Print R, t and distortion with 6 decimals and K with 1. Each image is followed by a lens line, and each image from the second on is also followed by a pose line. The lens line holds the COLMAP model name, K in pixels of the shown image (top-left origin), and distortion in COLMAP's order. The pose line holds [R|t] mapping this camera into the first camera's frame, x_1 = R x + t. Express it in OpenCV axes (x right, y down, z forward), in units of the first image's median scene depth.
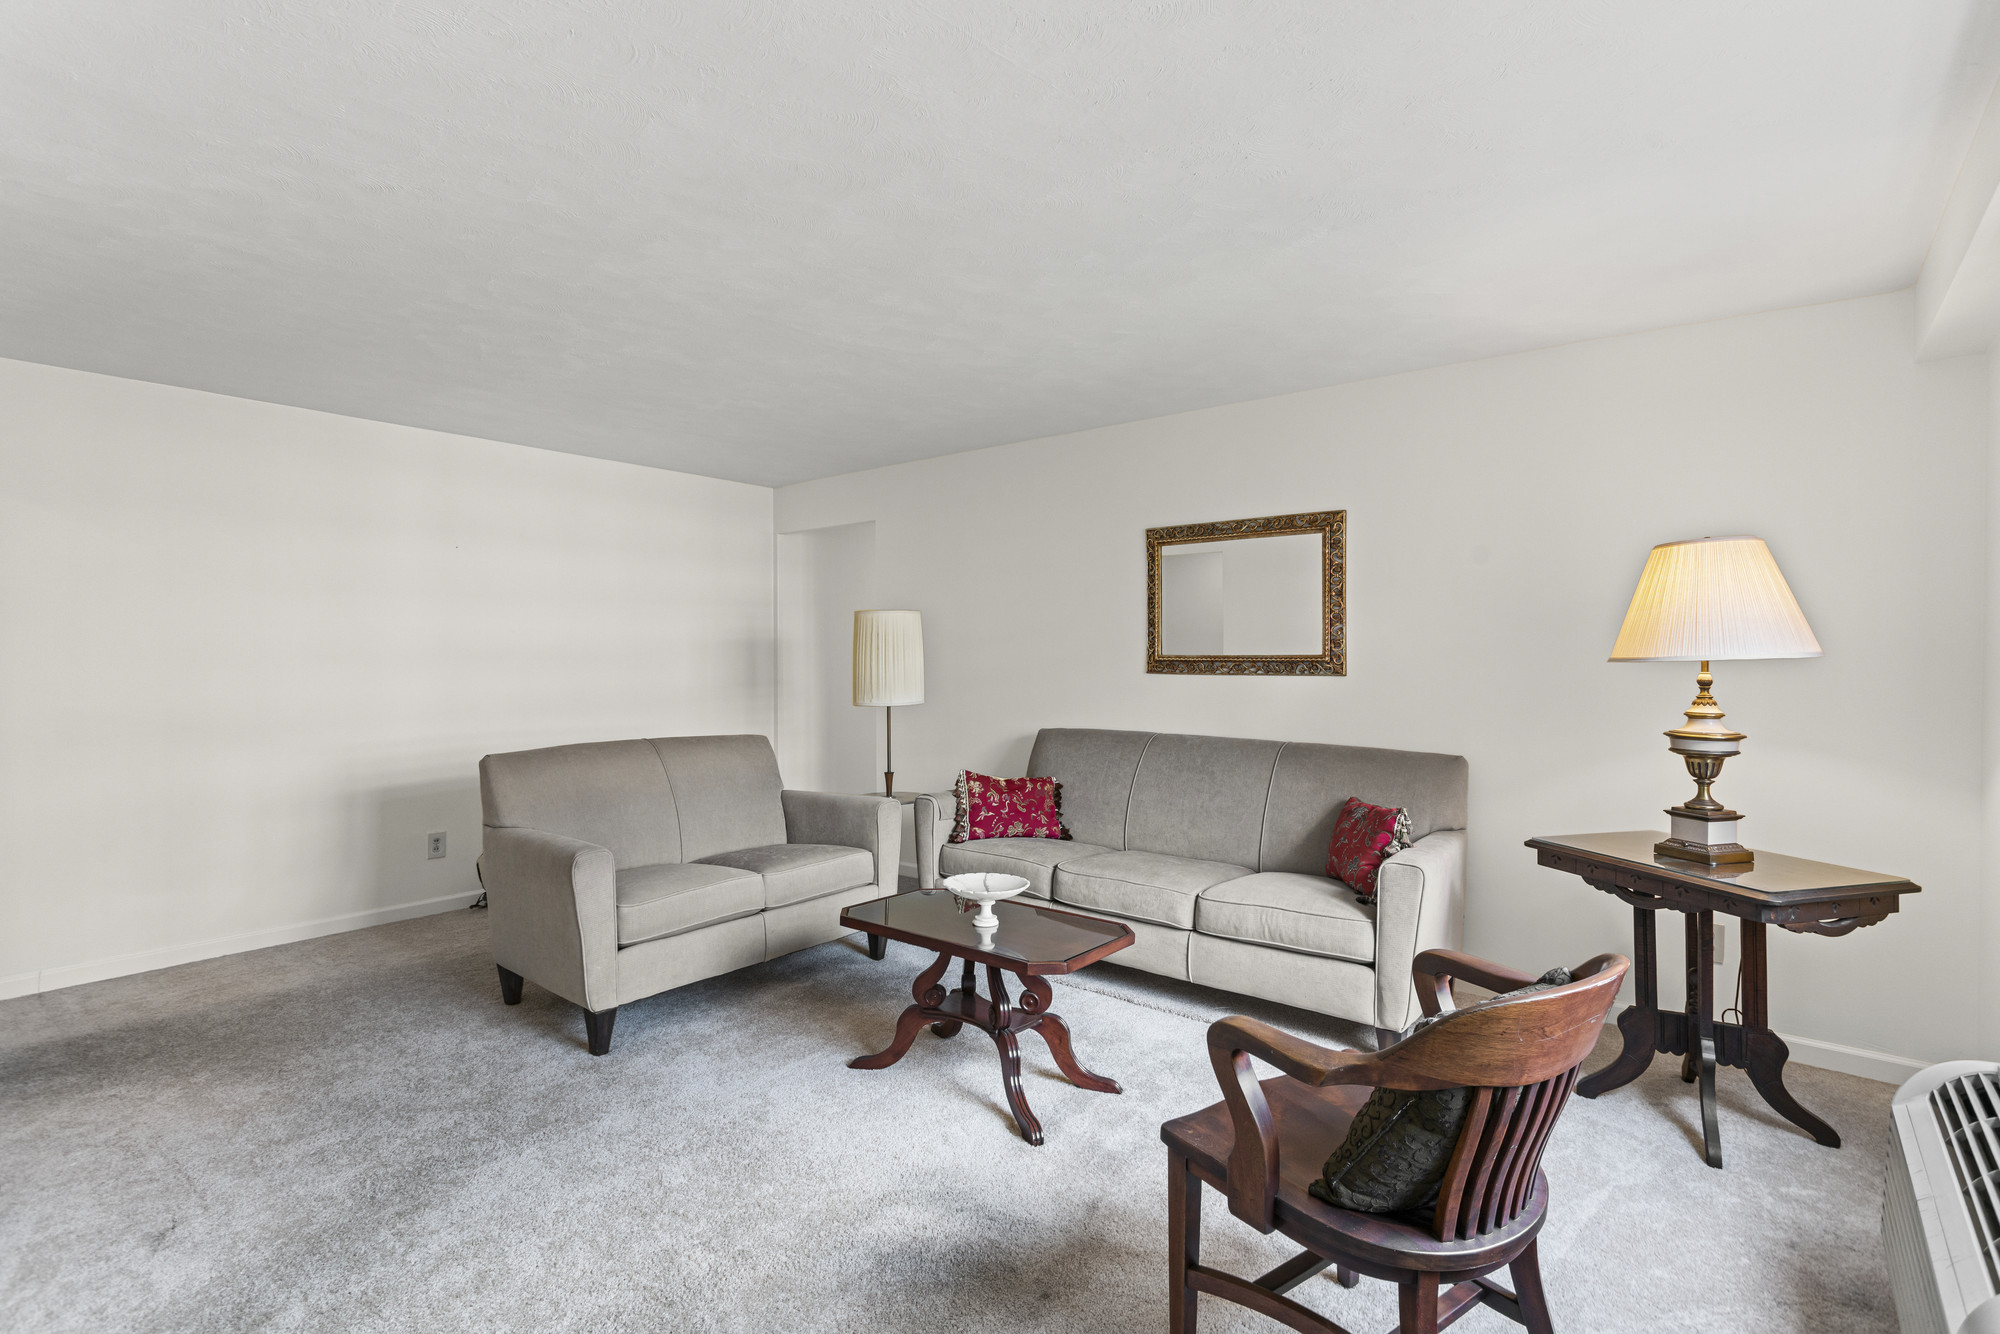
lens RADIAL K [[945.6, 0, 1009.9], [0, 945.6, 666.4], [0, 0, 1]] dist [-0.000601, 0.000507]
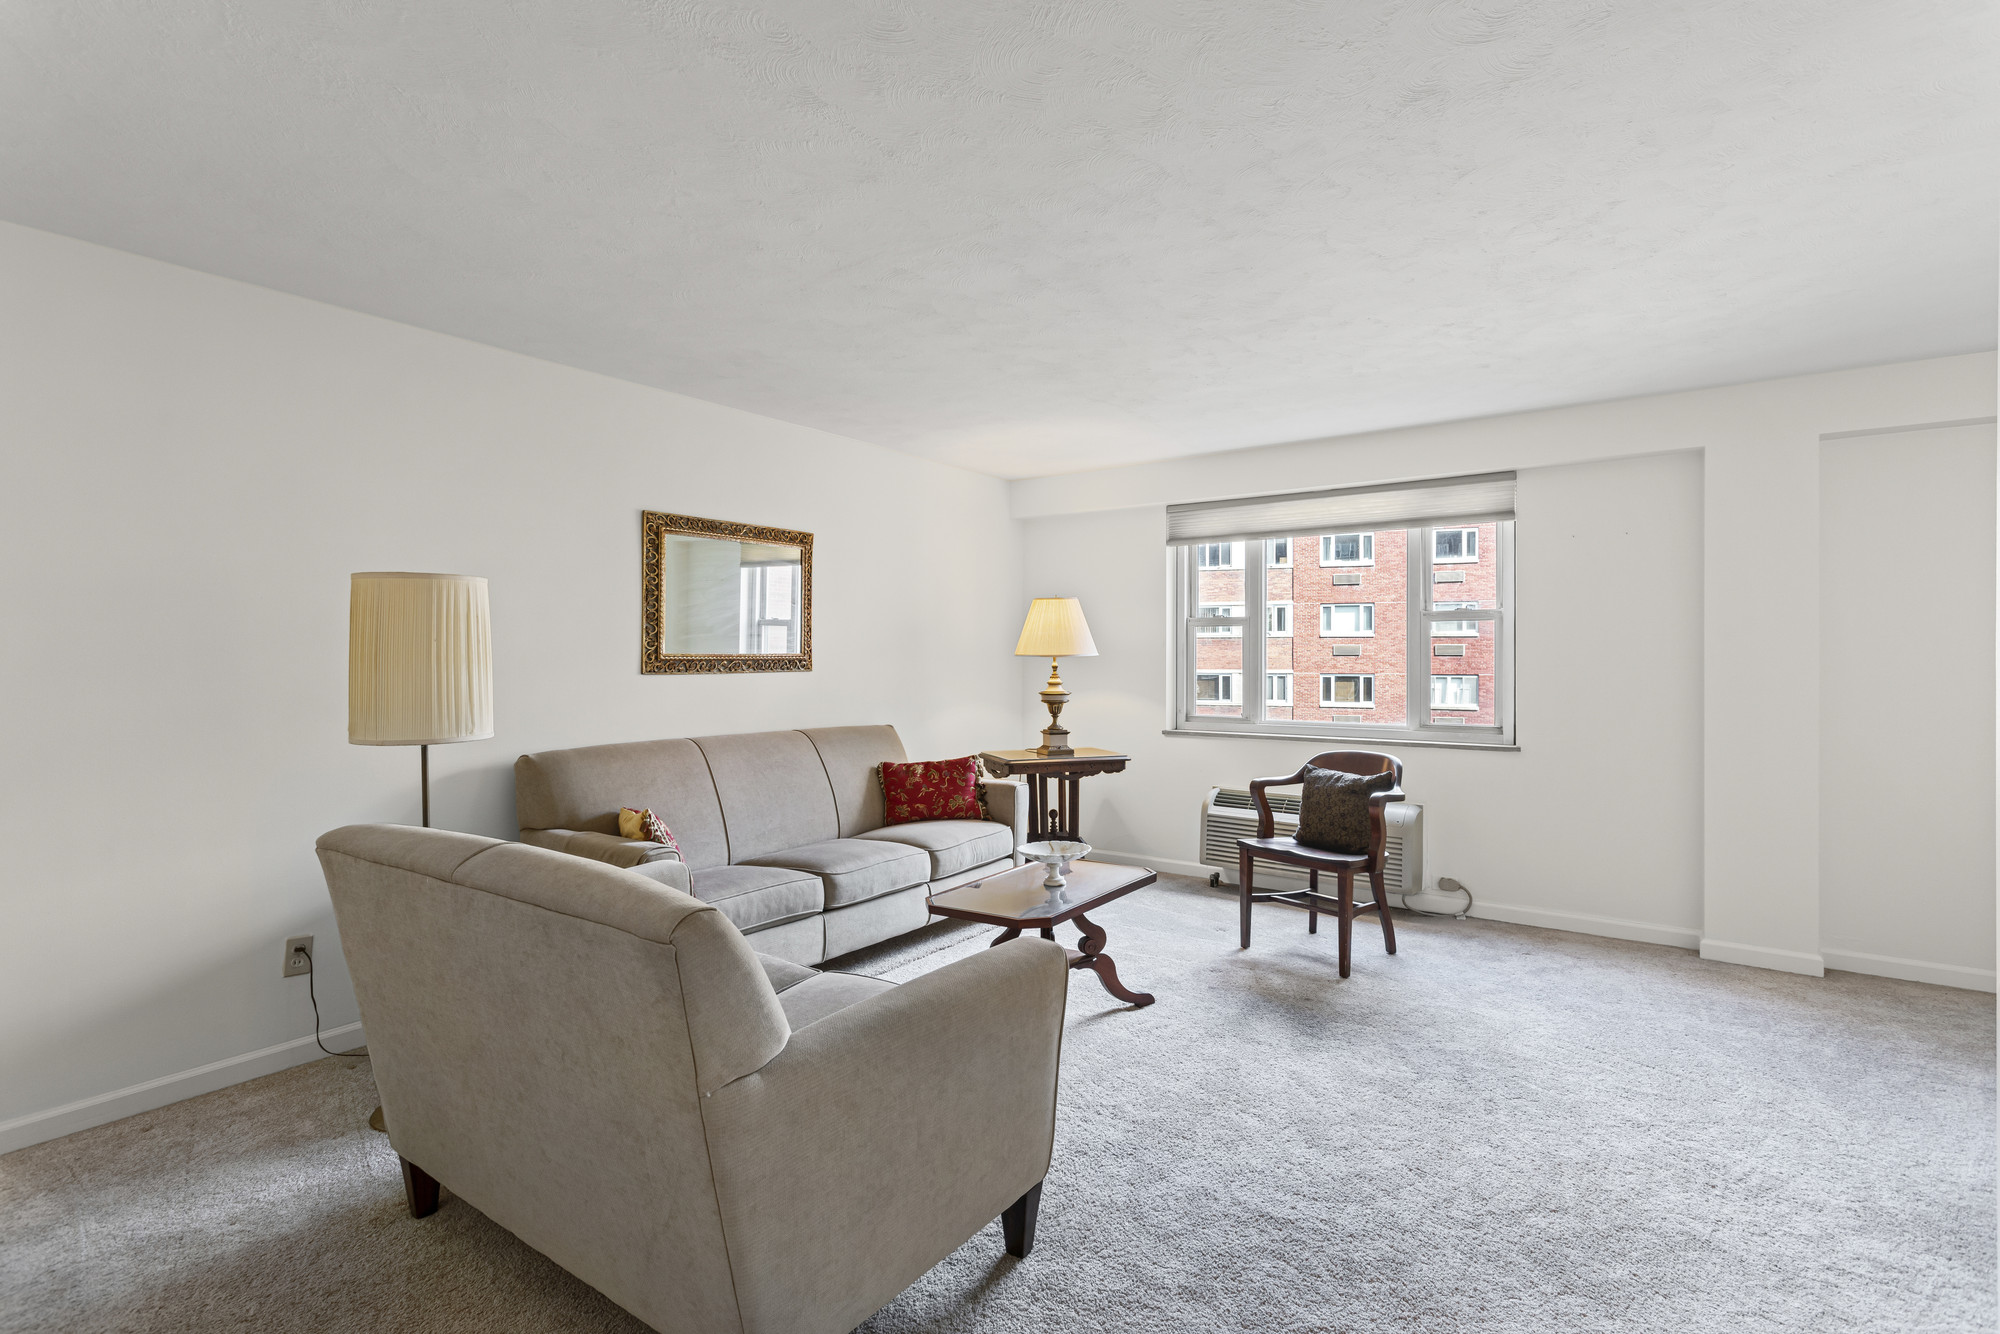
lens RADIAL K [[953.2, 0, 1009.3], [0, 953.2, 659.4], [0, 0, 1]] dist [-0.002315, 0.000157]
pose [[-0.063616, -0.006074, 0.997956, -0.912228], [0.014175, 0.999875, 0.006989, -0.010118], [-0.997874, 0.014591, -0.063522, 0.865229]]
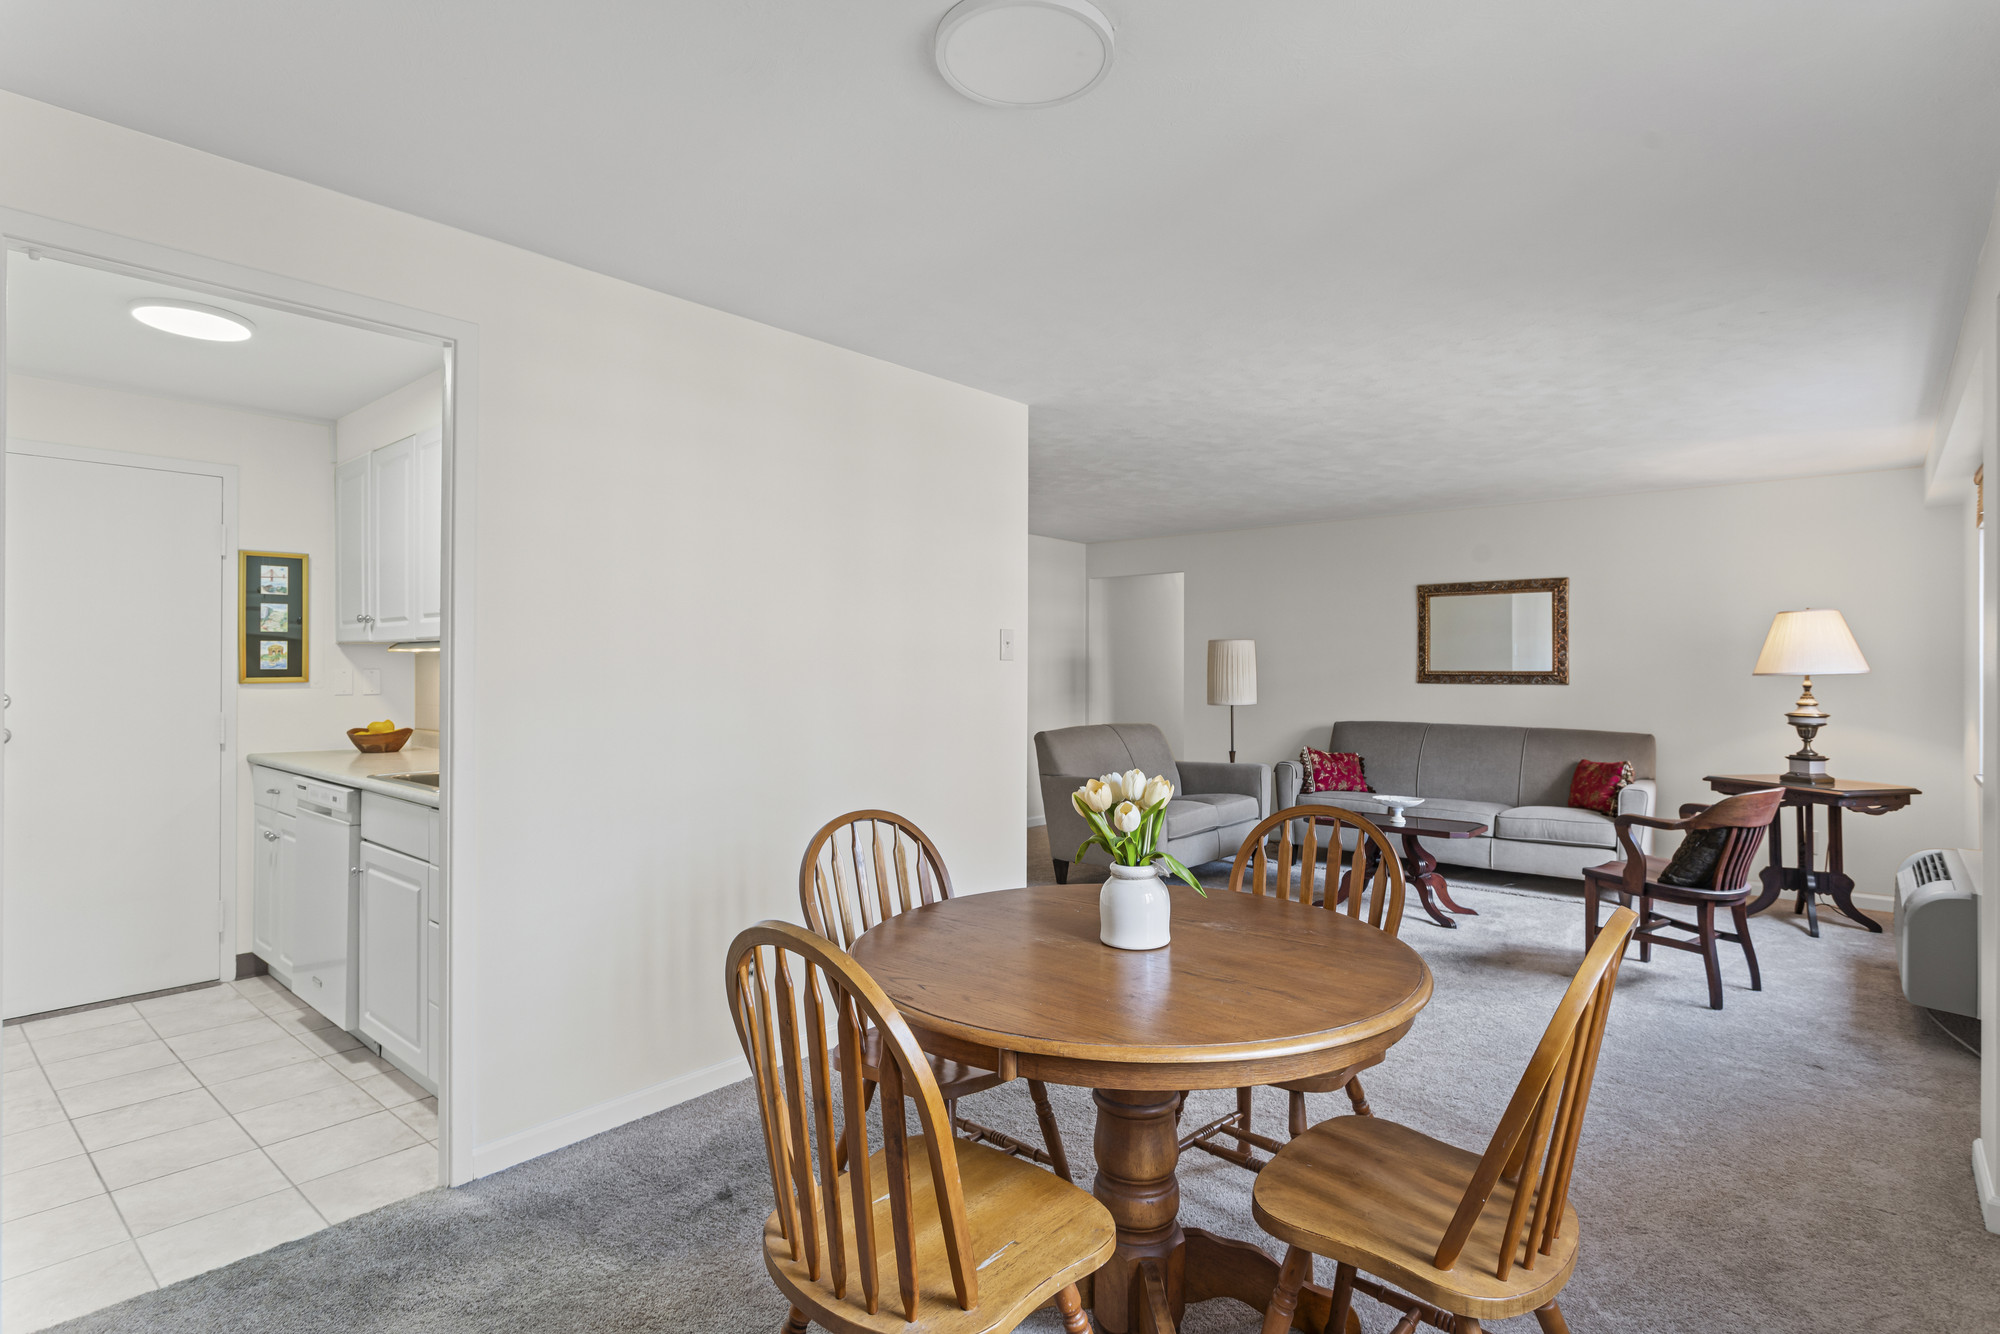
lens RADIAL K [[1016.9, 0, 1011.1], [0, 1016.9, 664.4], [0, 0, 1]] dist [-0.003914, -0.000466]
pose [[0.999808, 0.003785, -0.019217, -0.549121], [-0.004136, 0.999824, -0.018273, 0.011656], [0.019144, 0.018349, 0.999648, -0.710187]]
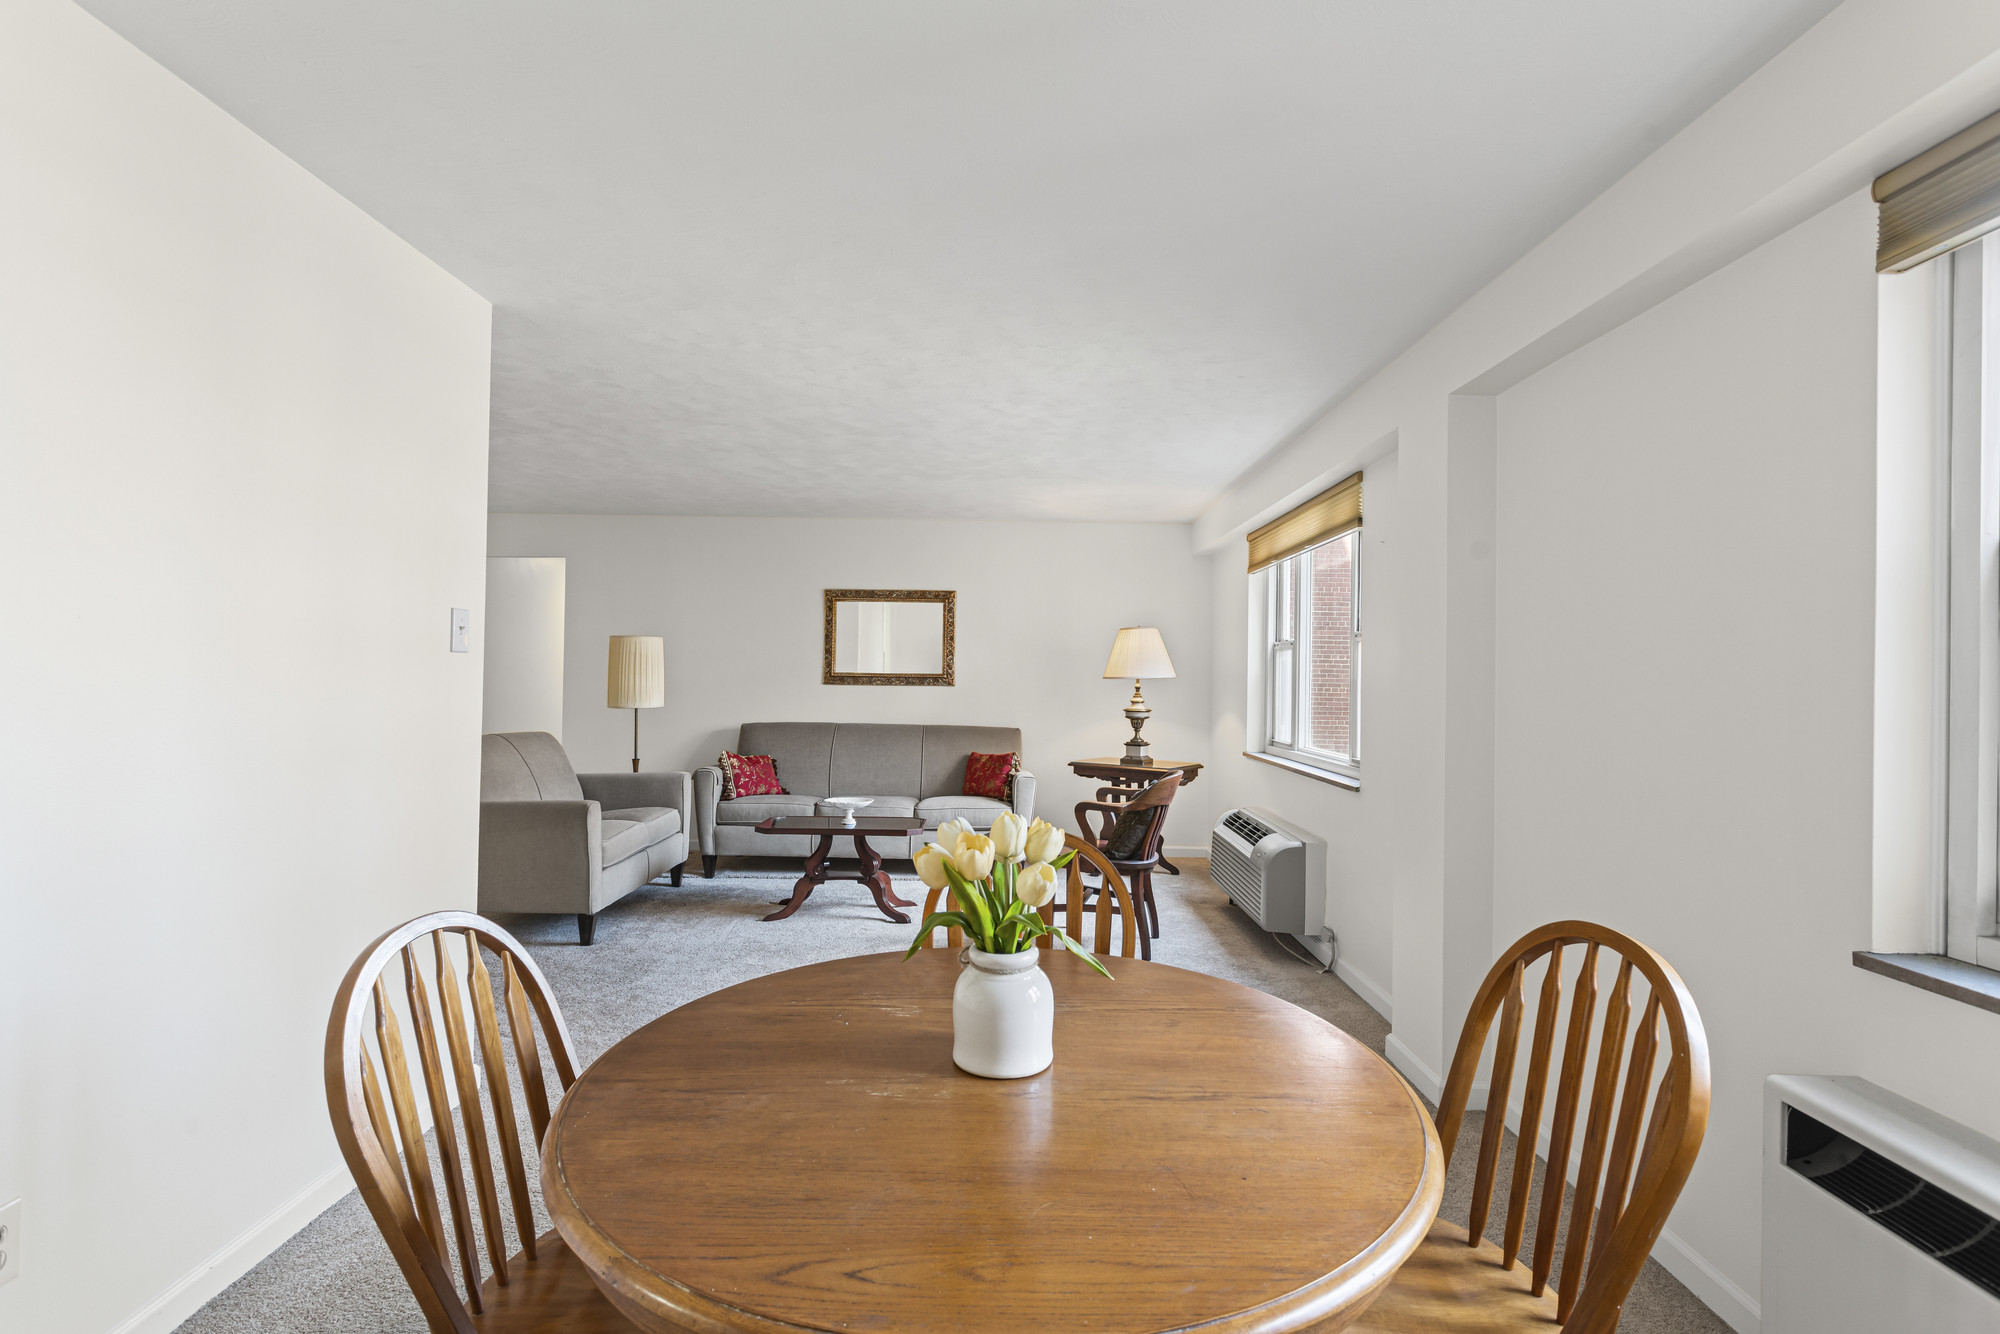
lens RADIAL K [[953.2, 0, 1009.3], [0, 953.2, 659.4], [0, 0, 1]] dist [-0.002315, 0.000157]
pose [[0.771047, 0.022707, 0.636373, -0.718553], [-0.005758, 0.999572, -0.028690, 0.011496], [-0.636752, 0.018457, 0.770848, -0.438953]]
